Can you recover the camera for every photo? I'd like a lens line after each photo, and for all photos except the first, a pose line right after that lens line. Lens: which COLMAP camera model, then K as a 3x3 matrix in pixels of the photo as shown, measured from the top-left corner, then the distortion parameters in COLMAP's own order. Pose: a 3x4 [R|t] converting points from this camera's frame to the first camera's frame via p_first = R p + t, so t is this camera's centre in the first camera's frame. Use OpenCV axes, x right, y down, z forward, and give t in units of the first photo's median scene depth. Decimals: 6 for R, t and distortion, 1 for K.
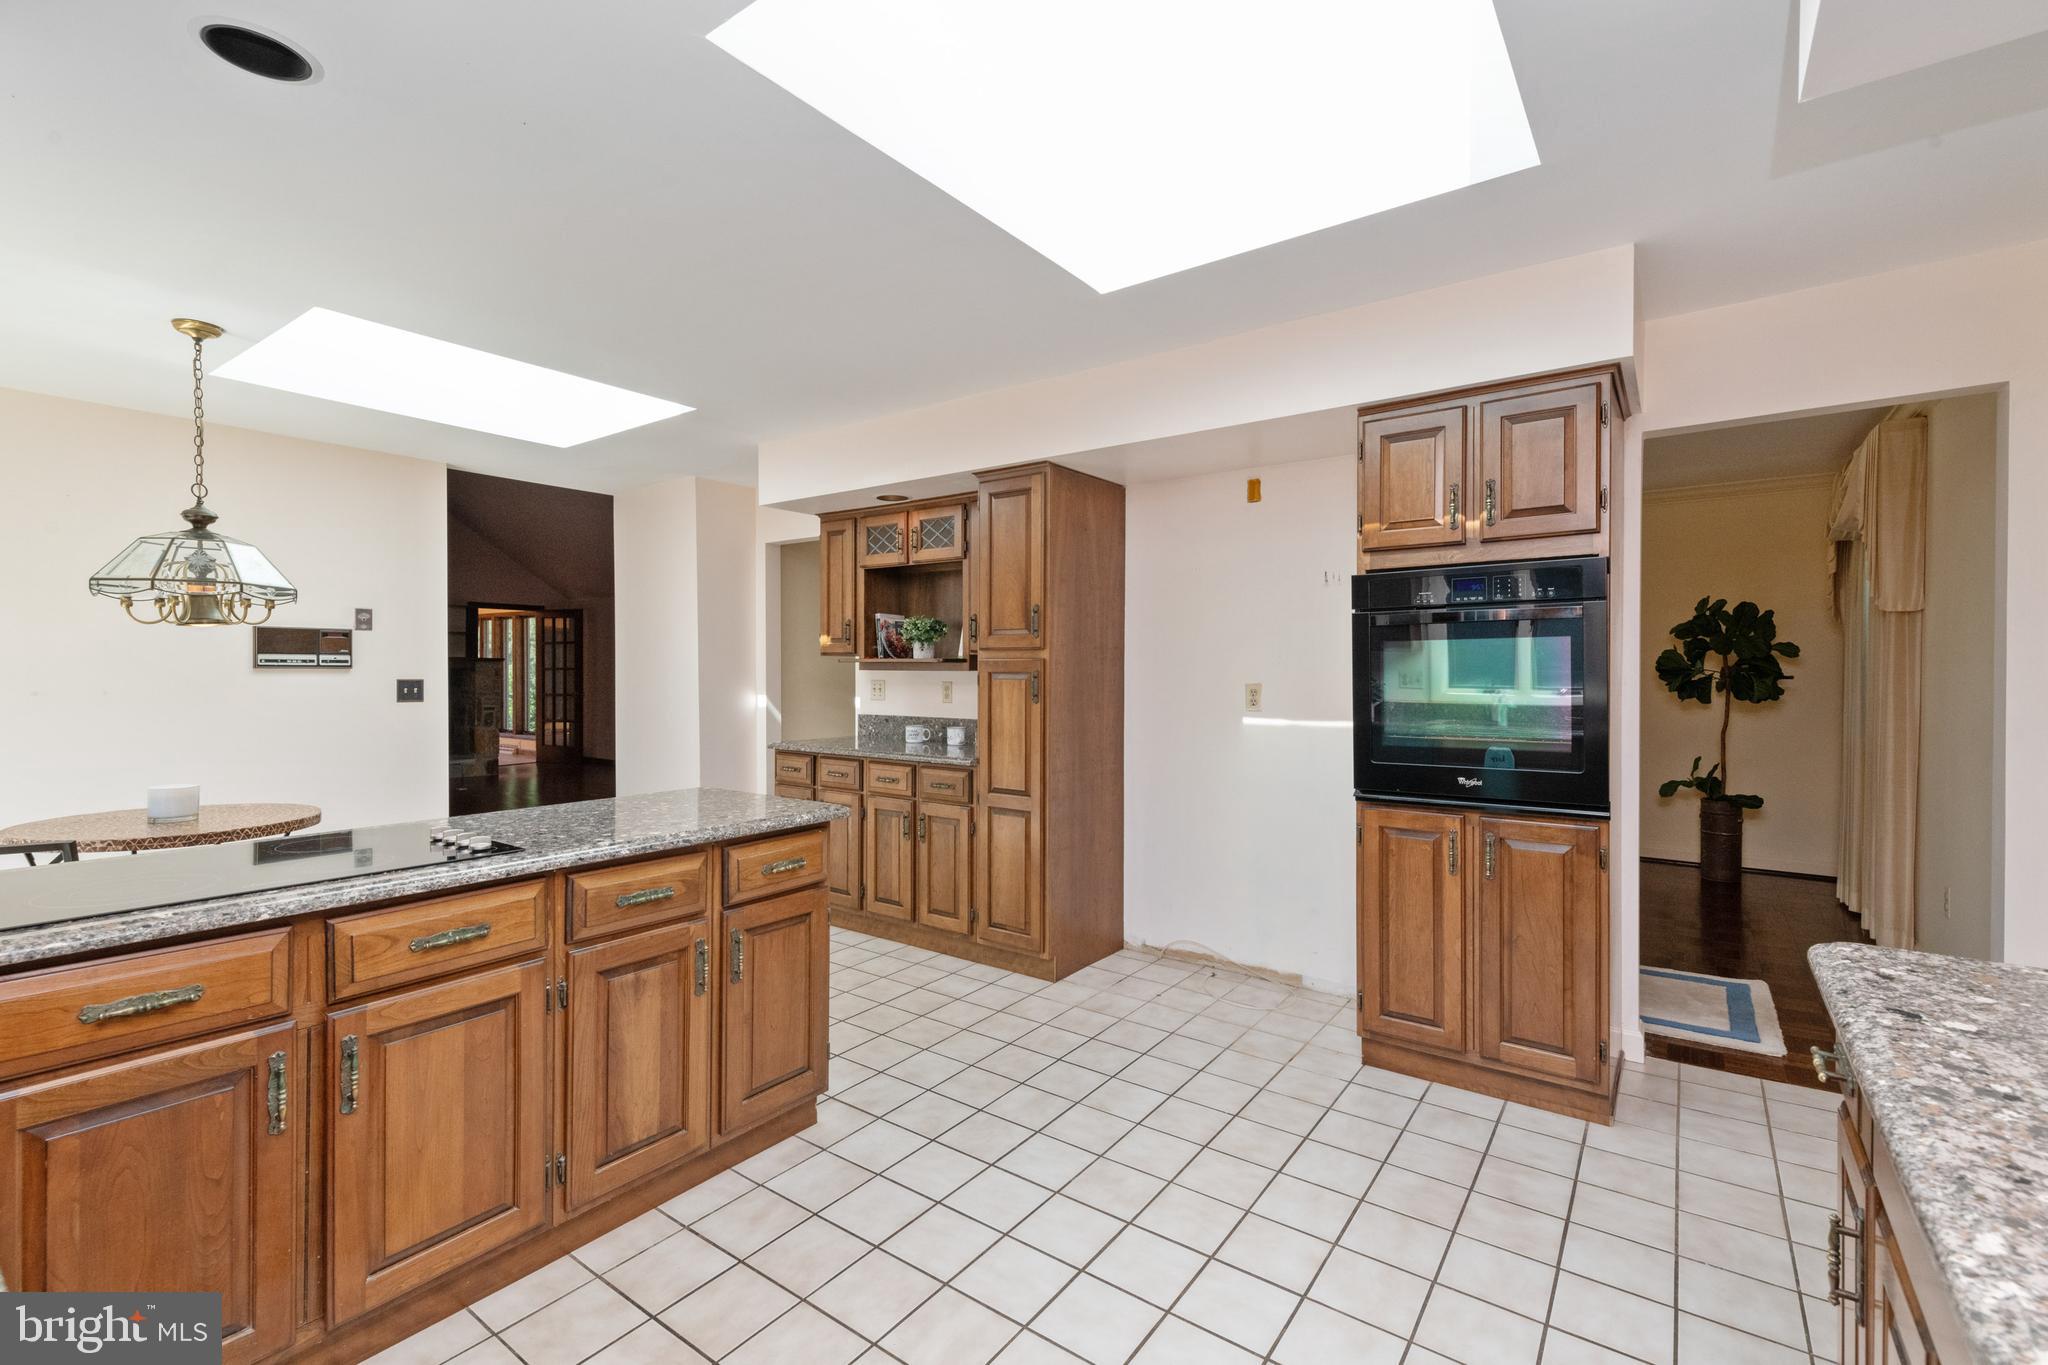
lens RADIAL K [[889.7, 0, 1024.0], [0, 889.7, 682.5], [0, 0, 1]] dist [0.018824, -0.005335]
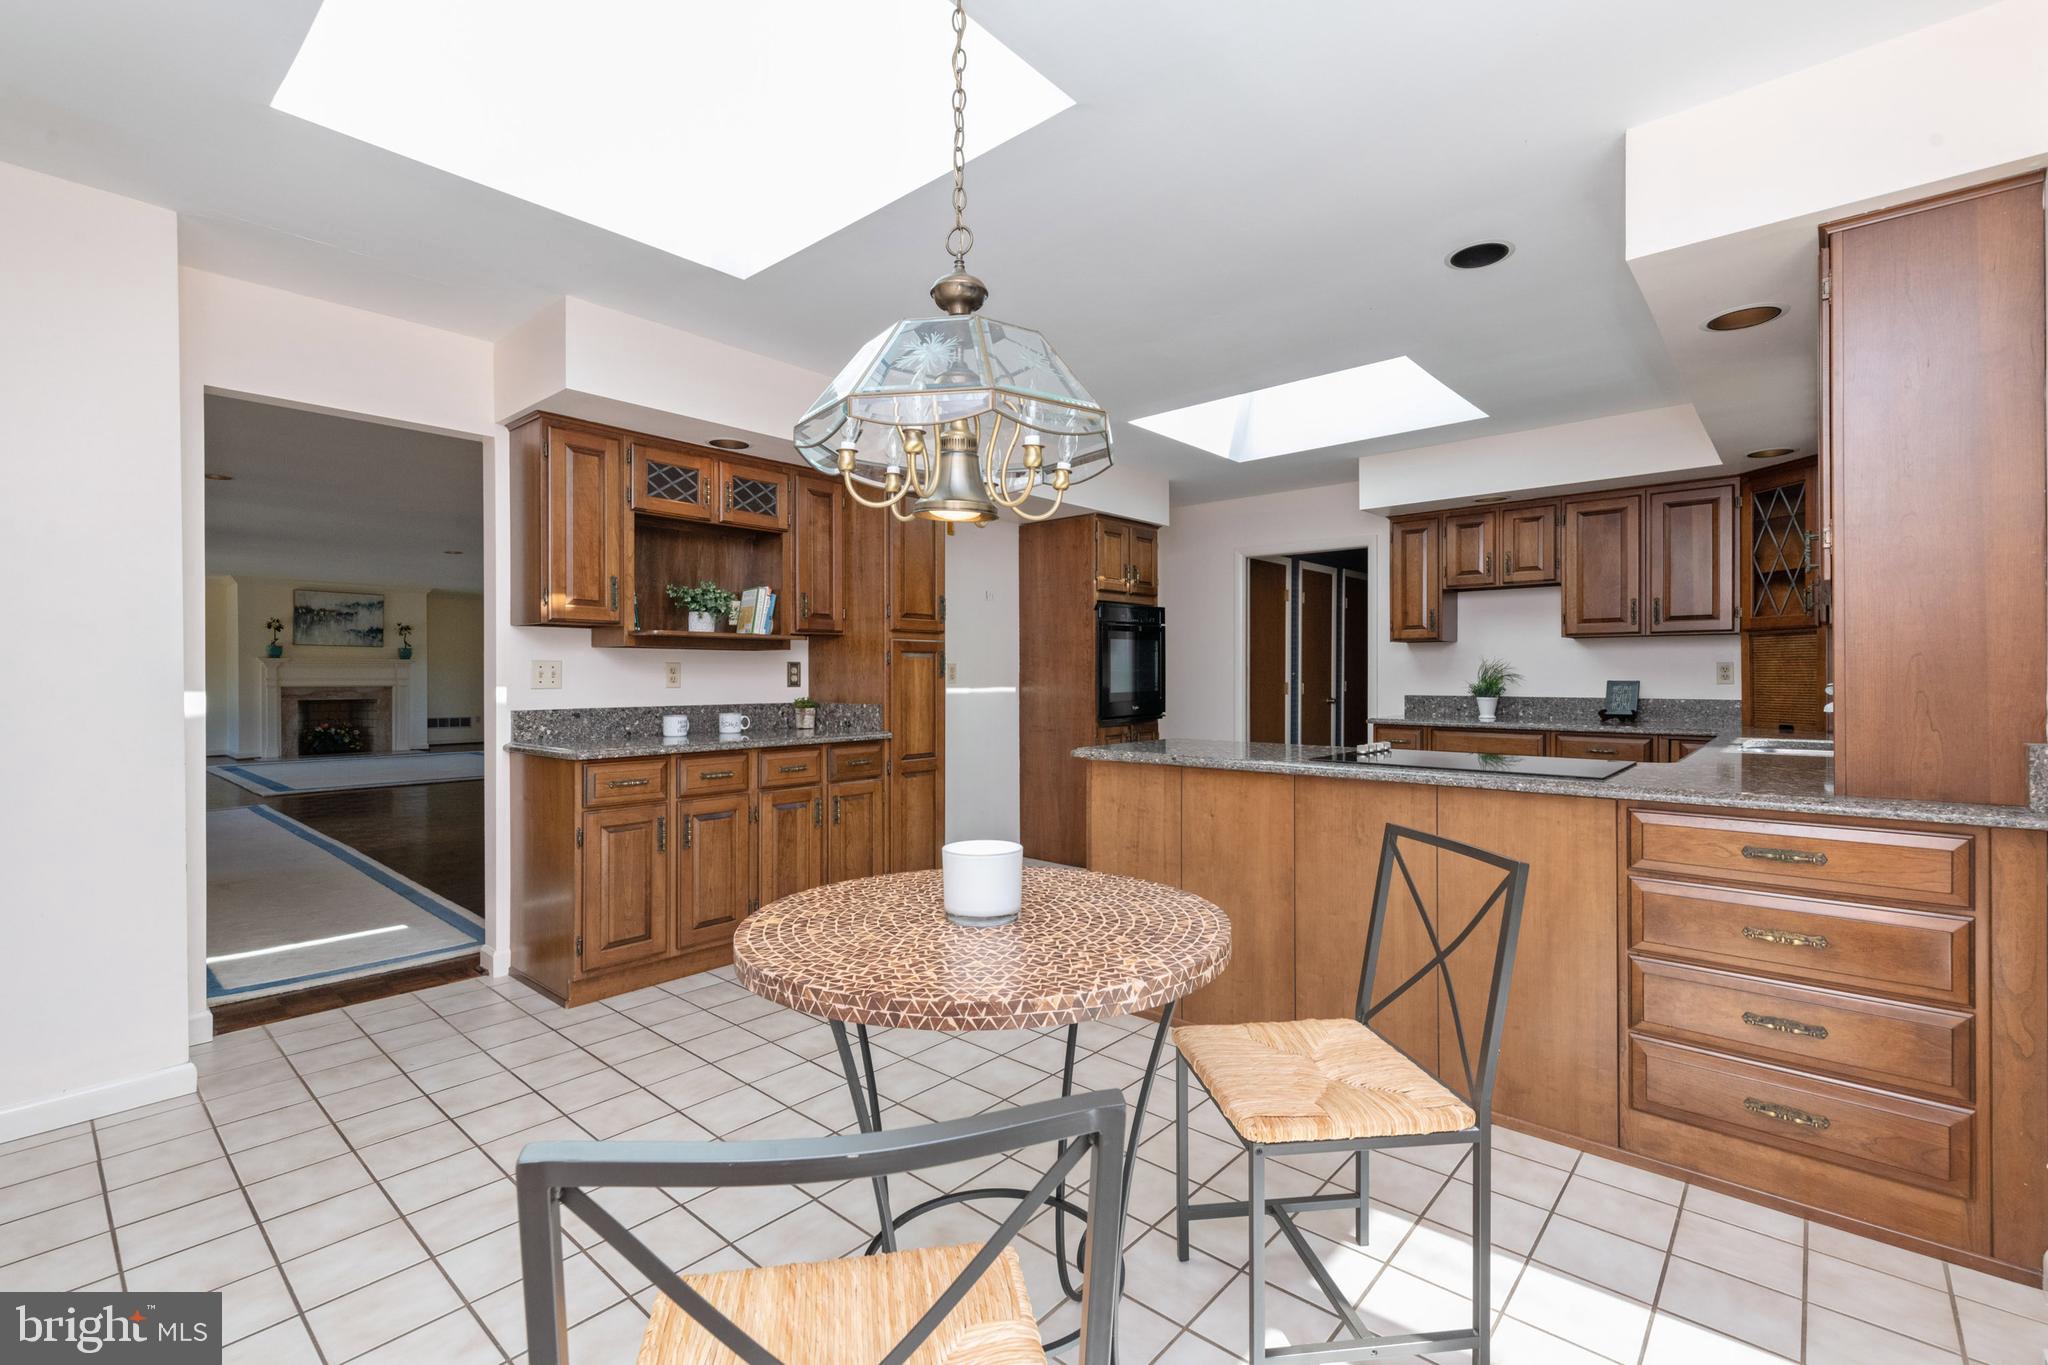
lens RADIAL K [[889.7, 0, 1024.0], [0, 889.7, 682.5], [0, 0, 1]] dist [0.018824, -0.005335]
pose [[0.084945, -0.009538, 0.996340, -1.256186], [0.008706, 0.999923, 0.008830, 0.018503], [-0.996348, 0.007924, 0.085021, 0.838627]]
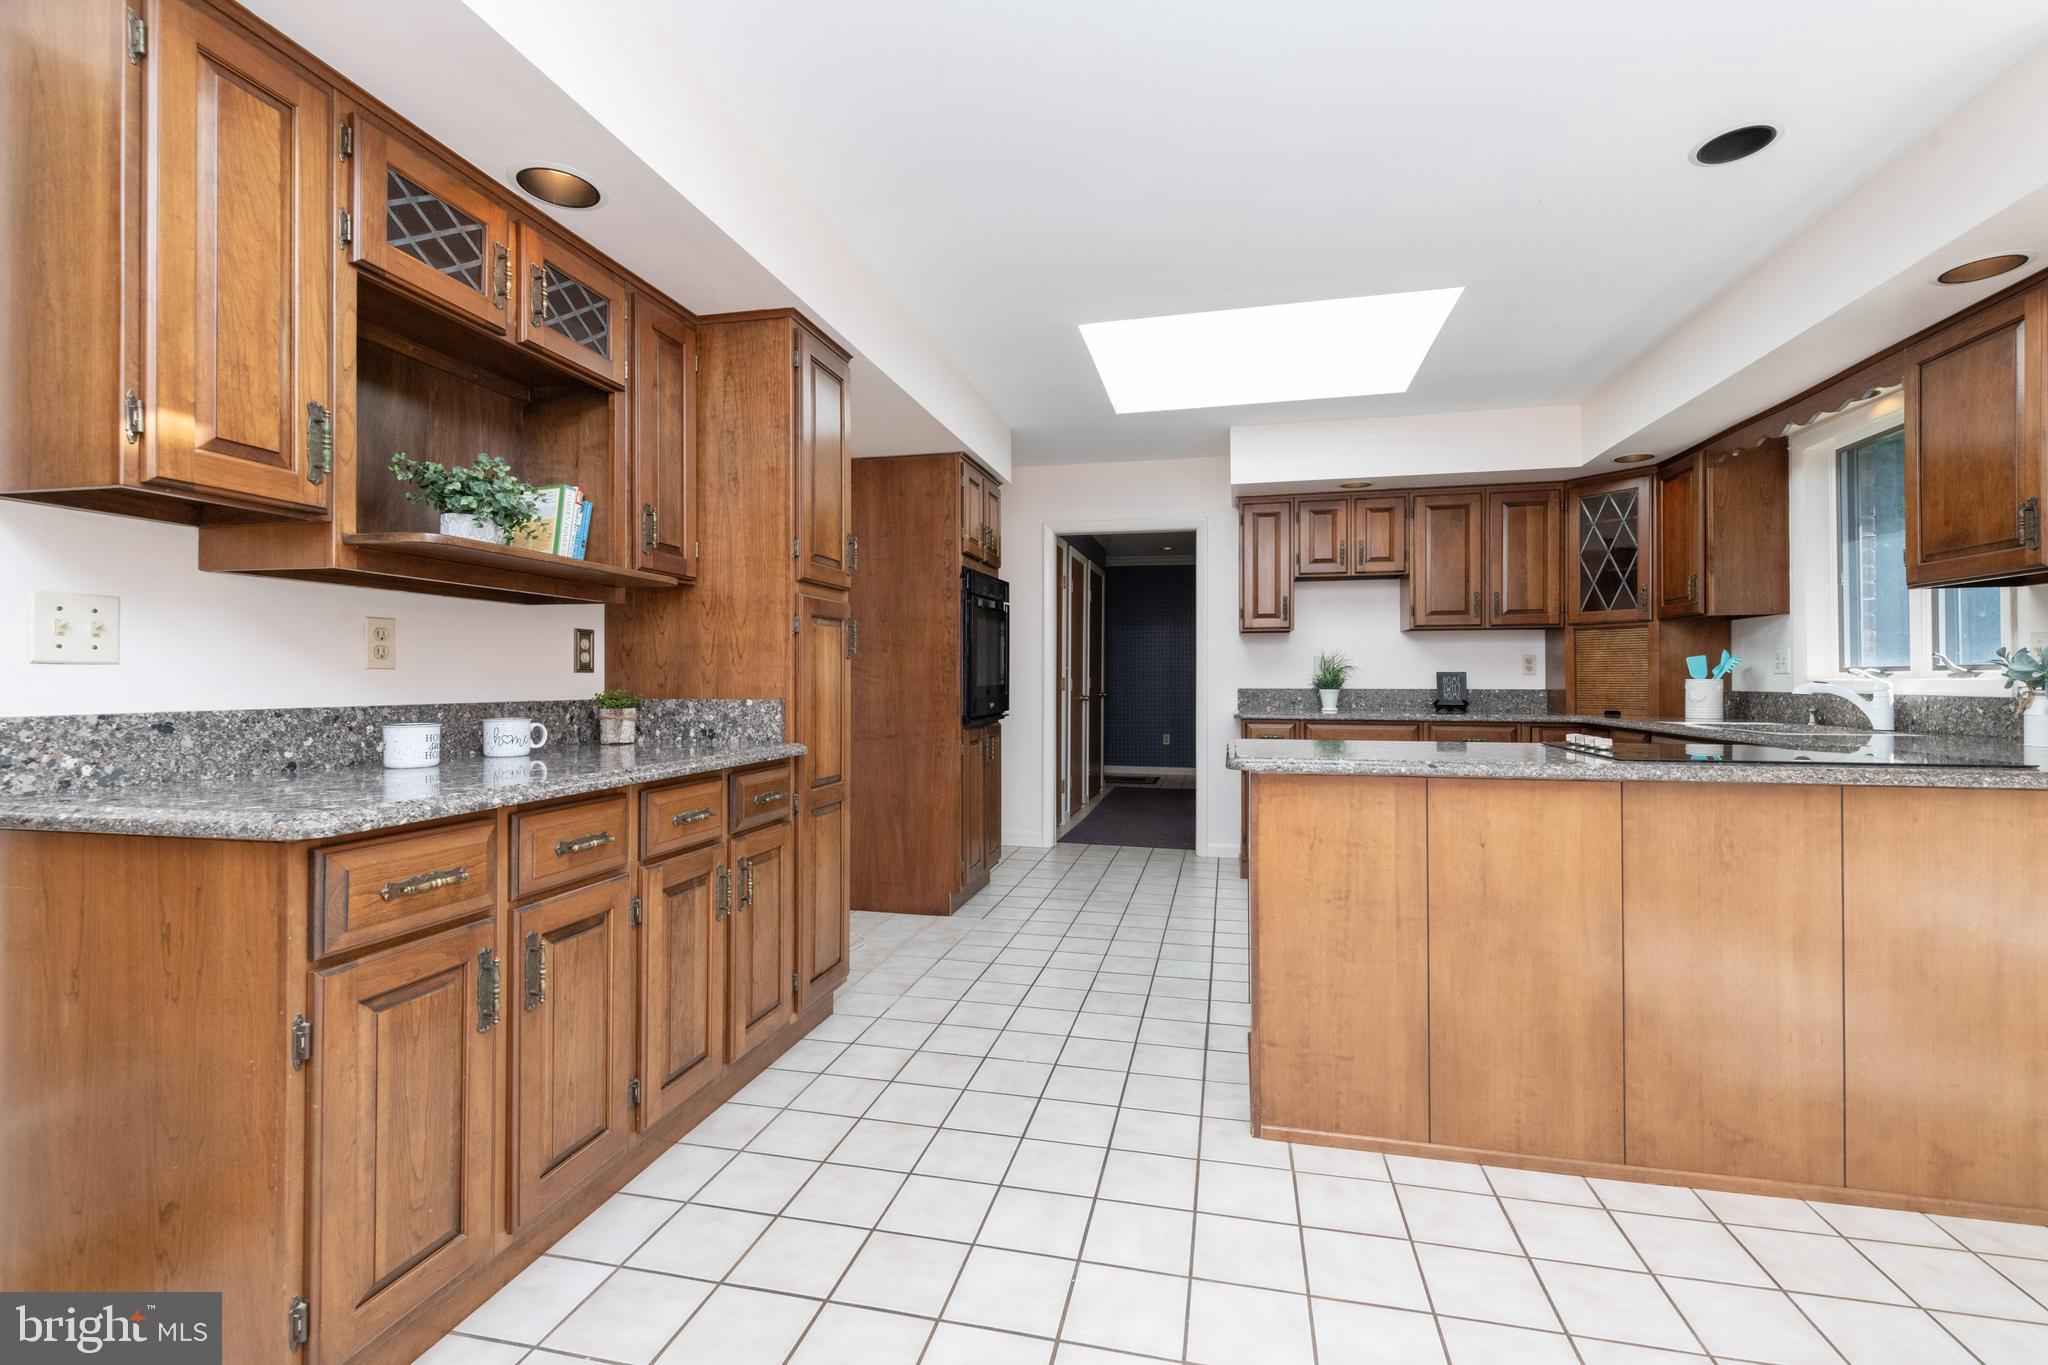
lens RADIAL K [[889.7, 0, 1024.0], [0, 889.7, 682.5], [0, 0, 1]] dist [0.018824, -0.005335]
pose [[-0.405962, -0.004621, 0.913878, -0.823151], [0.005513, 0.999957, 0.007505, 0.038652], [-0.913873, 0.008085, -0.405919, 1.255347]]
